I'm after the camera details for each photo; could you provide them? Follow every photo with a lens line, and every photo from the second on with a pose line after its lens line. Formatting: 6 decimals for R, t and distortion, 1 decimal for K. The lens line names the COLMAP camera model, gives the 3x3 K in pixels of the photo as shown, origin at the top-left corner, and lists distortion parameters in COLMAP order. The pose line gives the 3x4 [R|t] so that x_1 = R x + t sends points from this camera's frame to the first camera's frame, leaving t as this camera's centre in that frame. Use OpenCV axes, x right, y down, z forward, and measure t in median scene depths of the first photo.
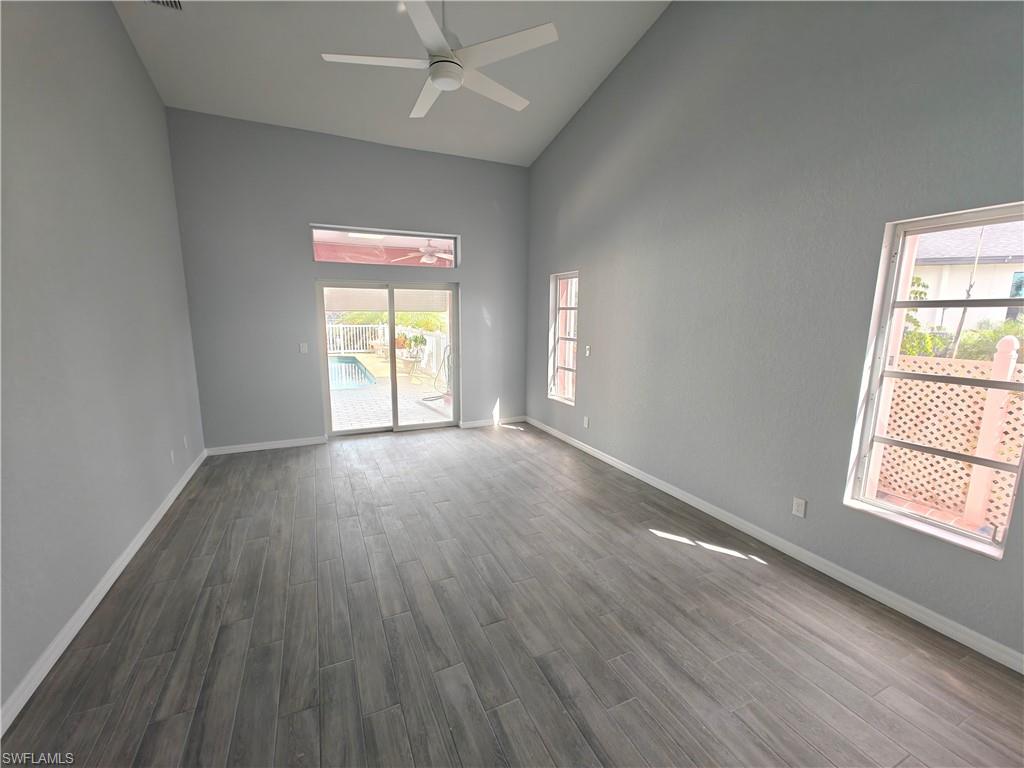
lens RADIAL K [[426.2, 0, 509.8], [0, 426.2, 389.6], [0, 0, 1]] dist [-0.003398, 0.001094]
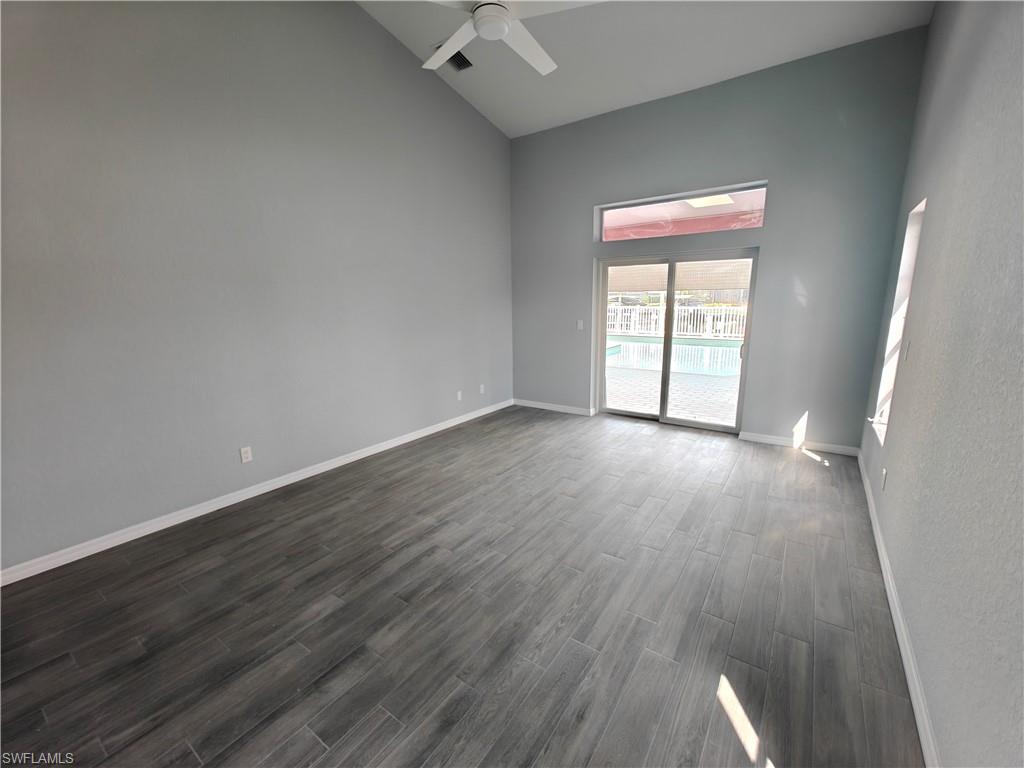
lens RADIAL K [[426.2, 0, 509.6], [0, 426.2, 380.1], [0, 0, 1]] dist [-0.003398, 0.001094]
pose [[0.502125, 0.143509, -0.852805, 0.426251], [-0.129268, 0.987511, 0.090065, -0.038536], [0.855079, 0.065017, 0.514405, 0.332693]]
